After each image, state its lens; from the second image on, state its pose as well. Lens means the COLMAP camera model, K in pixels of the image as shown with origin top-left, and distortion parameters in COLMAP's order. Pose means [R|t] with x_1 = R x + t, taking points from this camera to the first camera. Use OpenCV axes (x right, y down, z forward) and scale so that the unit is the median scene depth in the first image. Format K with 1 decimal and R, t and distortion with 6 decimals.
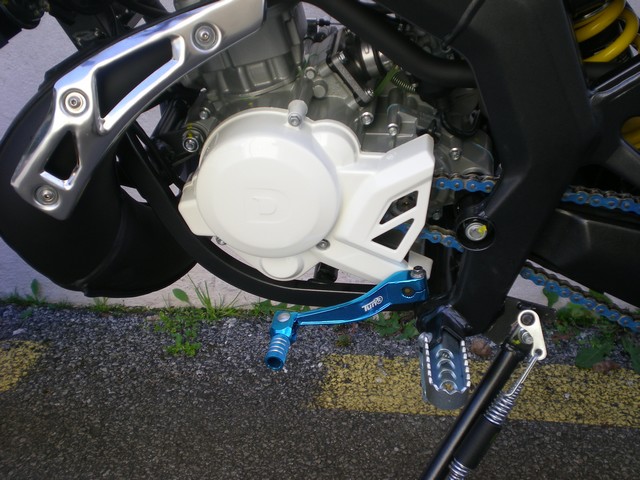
lens RADIAL K [[832.6, 0, 320.0], [0, 832.6, 240.0], [0, 0, 1]] dist [0.141027, -0.611476]
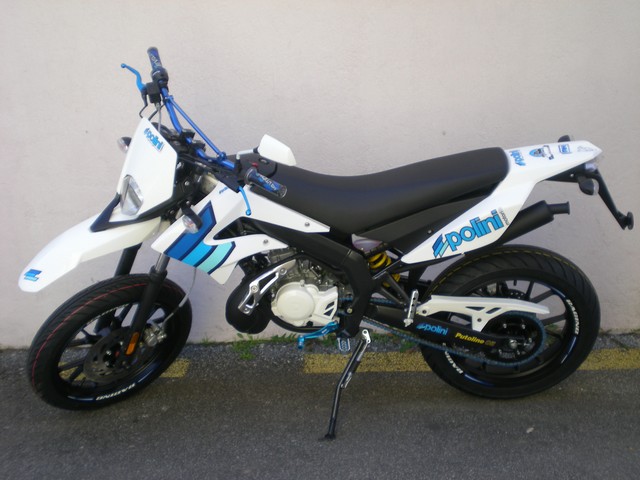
lens RADIAL K [[832.6, 0, 320.0], [0, 832.6, 240.0], [0, 0, 1]] dist [0.141027, -0.611476]
pose [[0.994357, -0.056920, 0.089517, -0.251050], [0.061319, 0.997002, -0.047181, -0.145704], [-0.086564, 0.052404, 0.994867, -2.570827]]
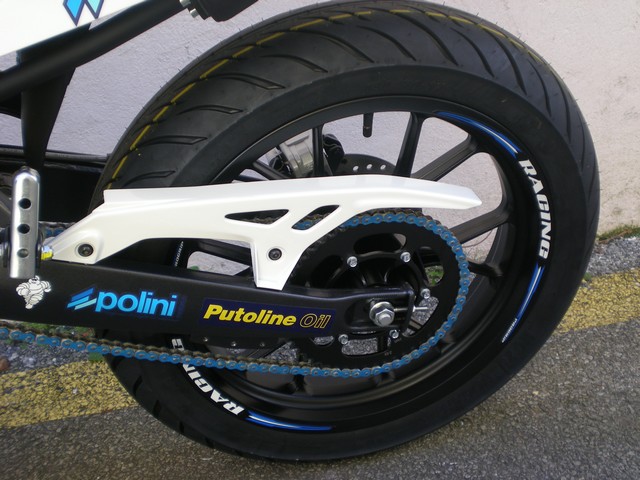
lens RADIAL K [[832.6, 0, 320.0], [0, 832.6, 240.0], [0, 0, 1]] dist [0.141027, -0.611476]
pose [[0.925087, -0.180671, 0.334023, 0.400835], [0.176980, 0.983330, 0.041726, 0.011095], [-0.335993, 0.020515, 0.941641, -0.172640]]
